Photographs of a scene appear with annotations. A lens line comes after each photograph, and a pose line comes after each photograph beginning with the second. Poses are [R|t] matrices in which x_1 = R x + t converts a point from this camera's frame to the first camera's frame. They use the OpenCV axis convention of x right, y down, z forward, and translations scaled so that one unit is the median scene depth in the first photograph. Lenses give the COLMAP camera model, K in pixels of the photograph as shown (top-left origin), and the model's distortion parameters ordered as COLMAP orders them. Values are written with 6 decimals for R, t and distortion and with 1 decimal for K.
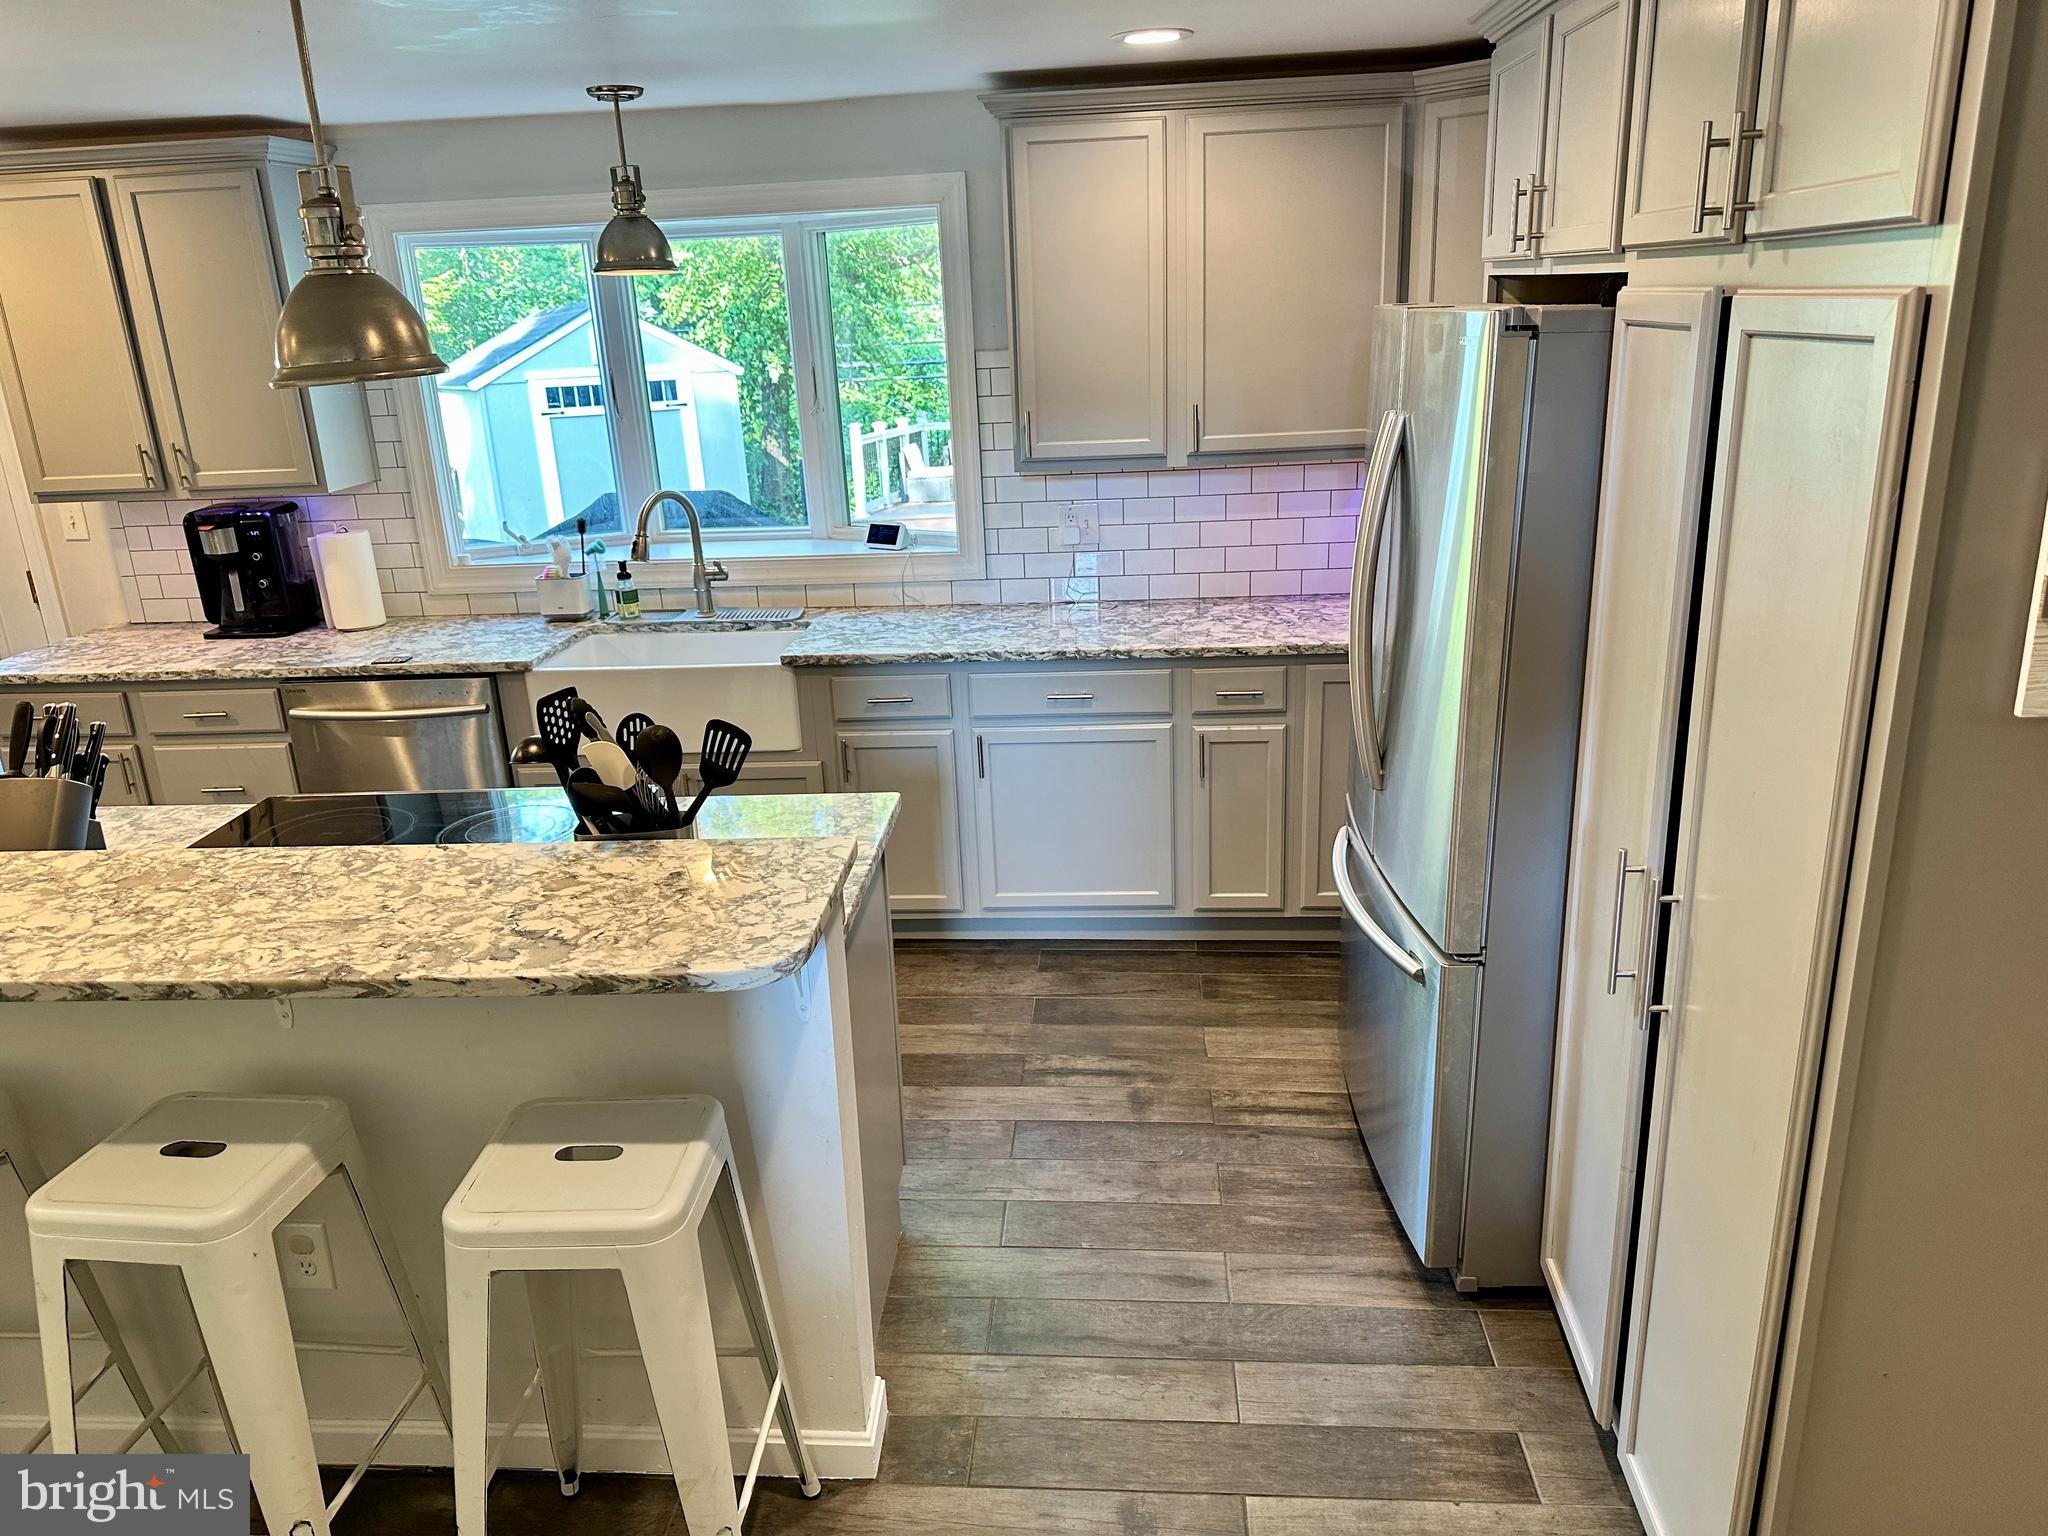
lens RADIAL K [[1444.6, 0, 1021.5], [0, 1444.6, 755.7], [0, 0, 1]] dist [0.096862, -0.117513]
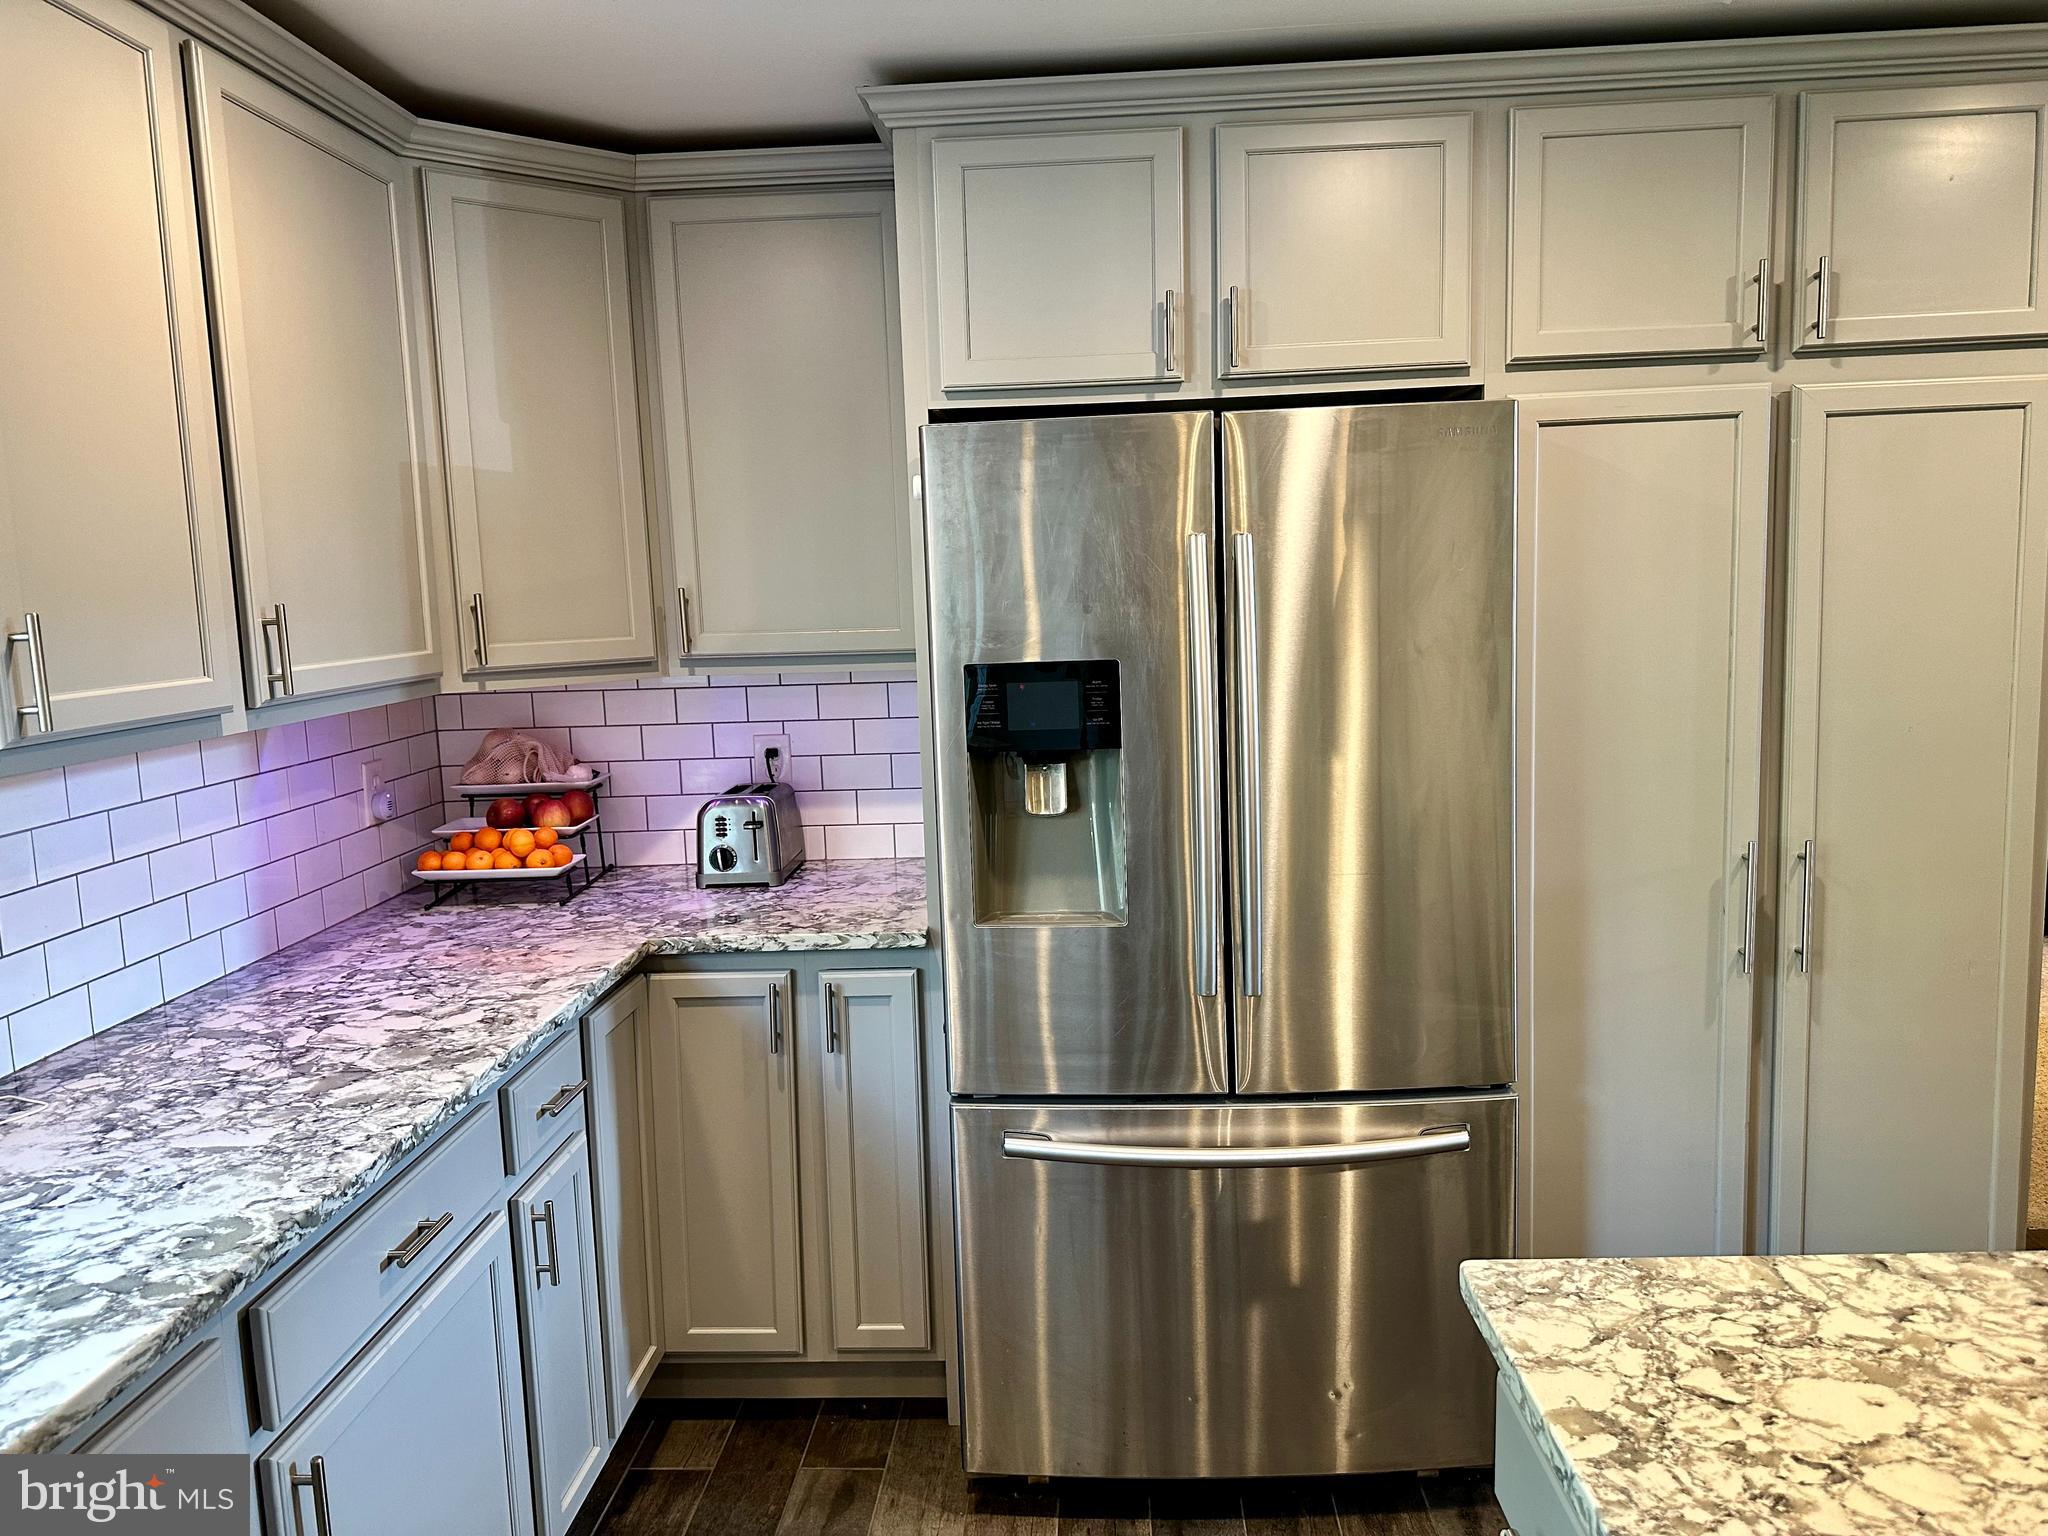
lens RADIAL K [[1444.6, 0, 1012.1], [0, 1444.6, 747.3], [0, 0, 1]] dist [0.096862, -0.117513]
pose [[-0.019278, -0.076683, 0.996869, -0.407134], [0.332000, 0.939988, 0.078727, -0.161195], [-0.943082, 0.332479, 0.007338, 0.824484]]
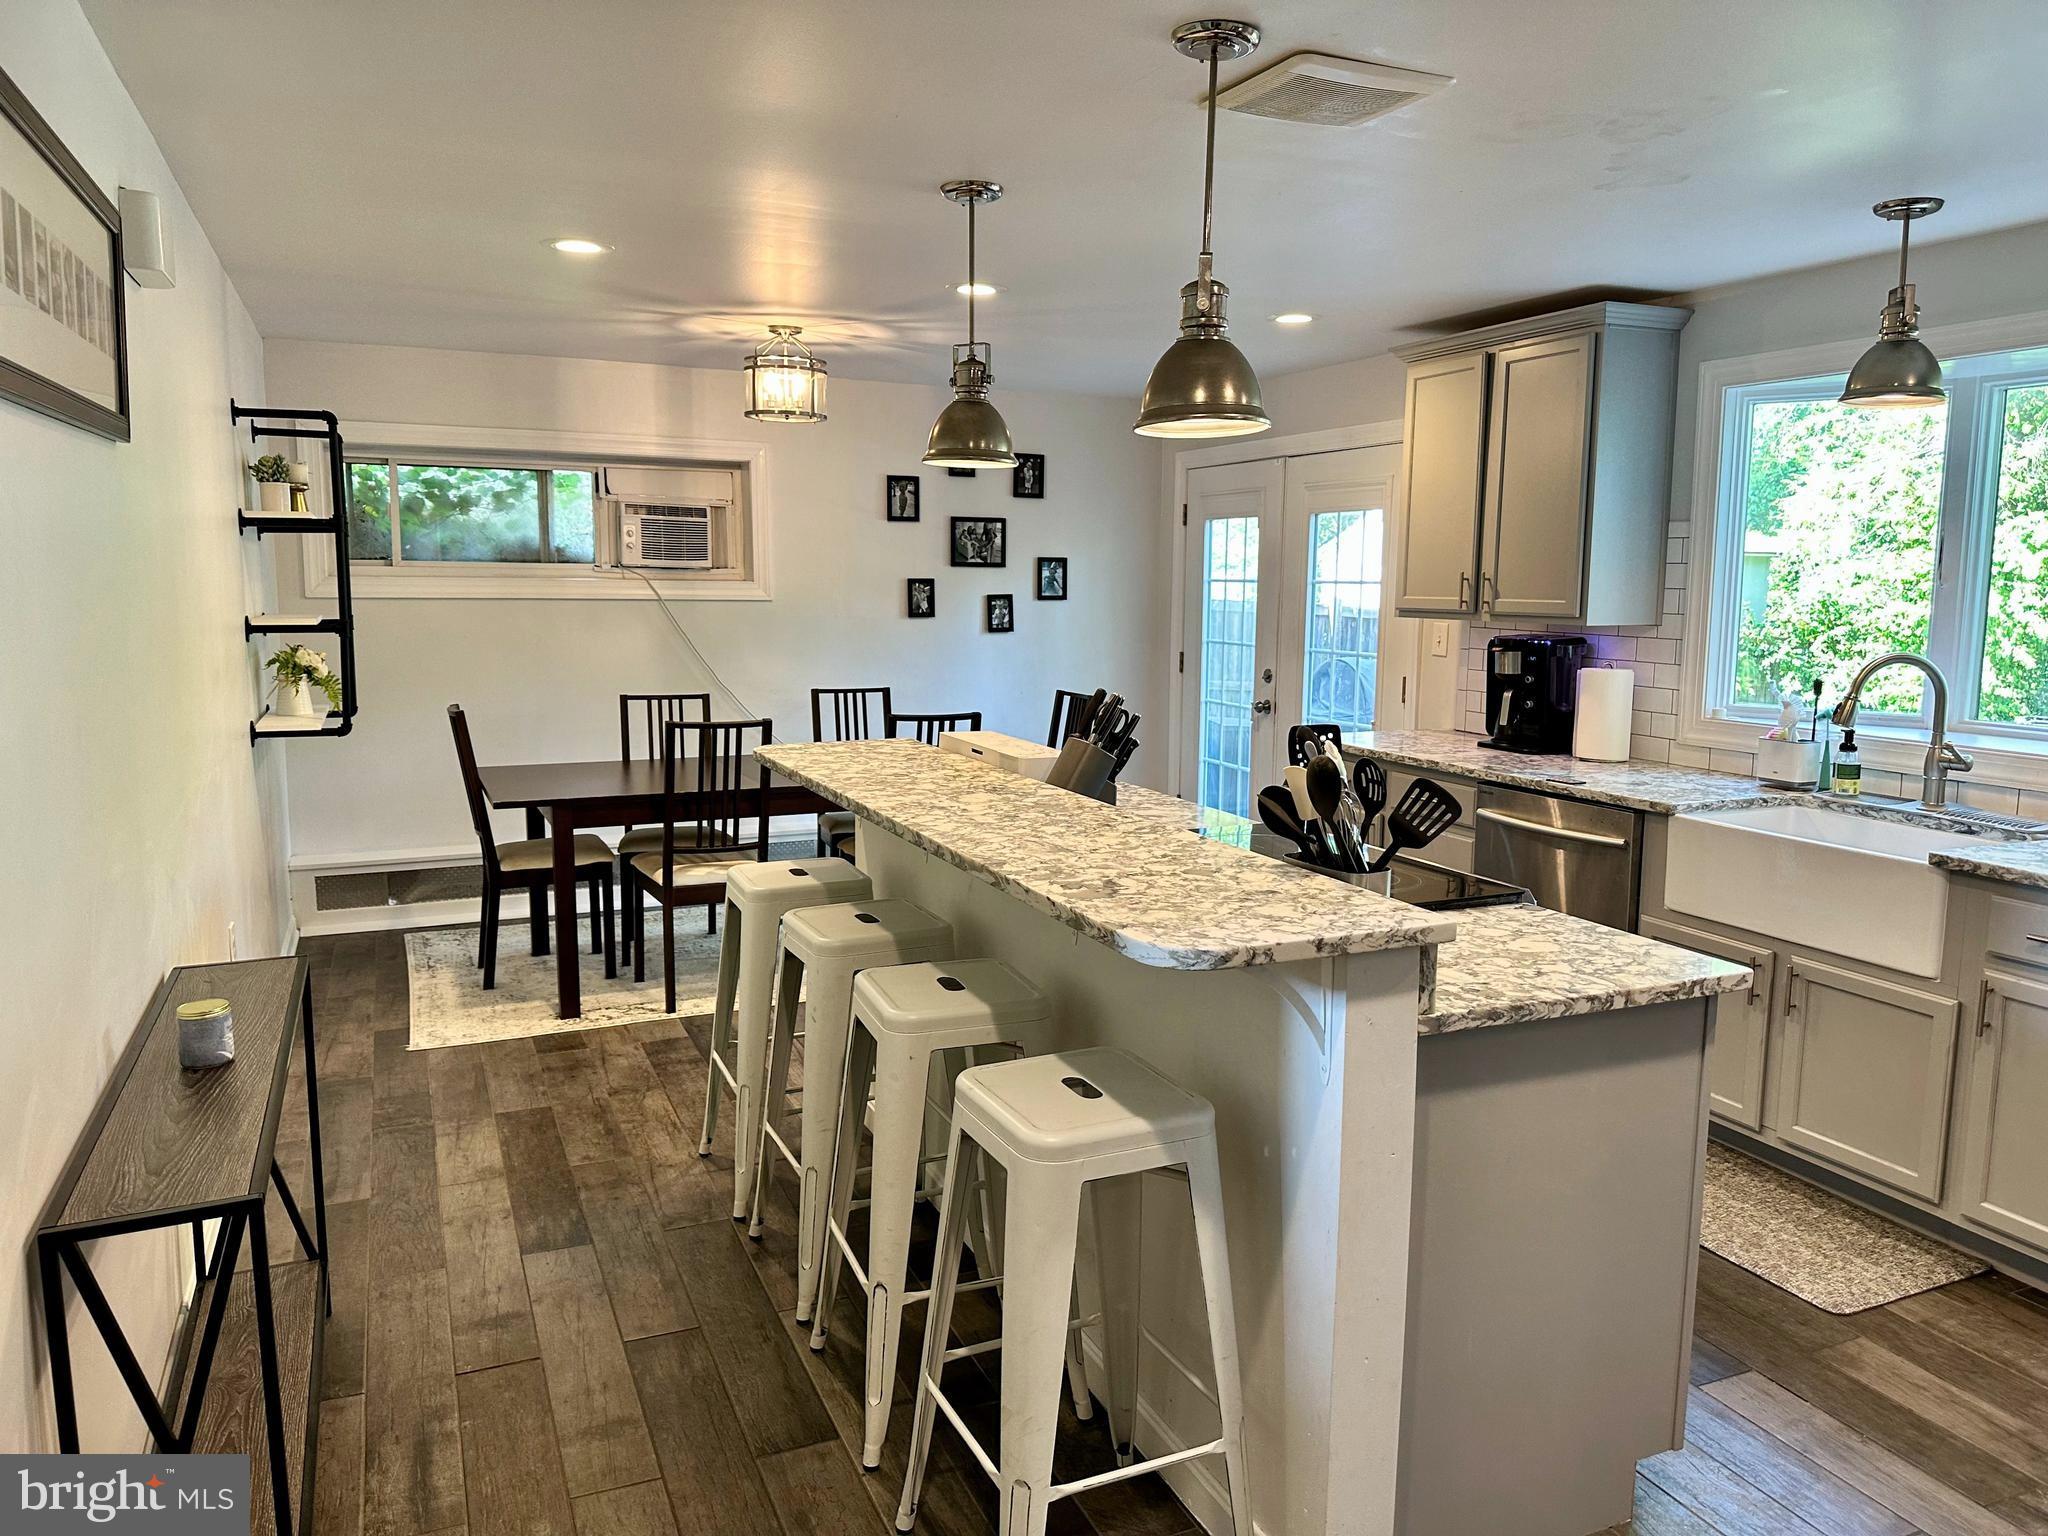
lens RADIAL K [[1444.6, 0, 1025.6], [0, 1444.6, 756.7], [0, 0, 1]] dist [0.096862, -0.117513]
pose [[0.469462, 0.161873, -0.867987, 0.308564], [-0.297244, 0.954646, 0.017266, 0.014548], [0.831415, 0.249898, 0.496286, 0.189235]]
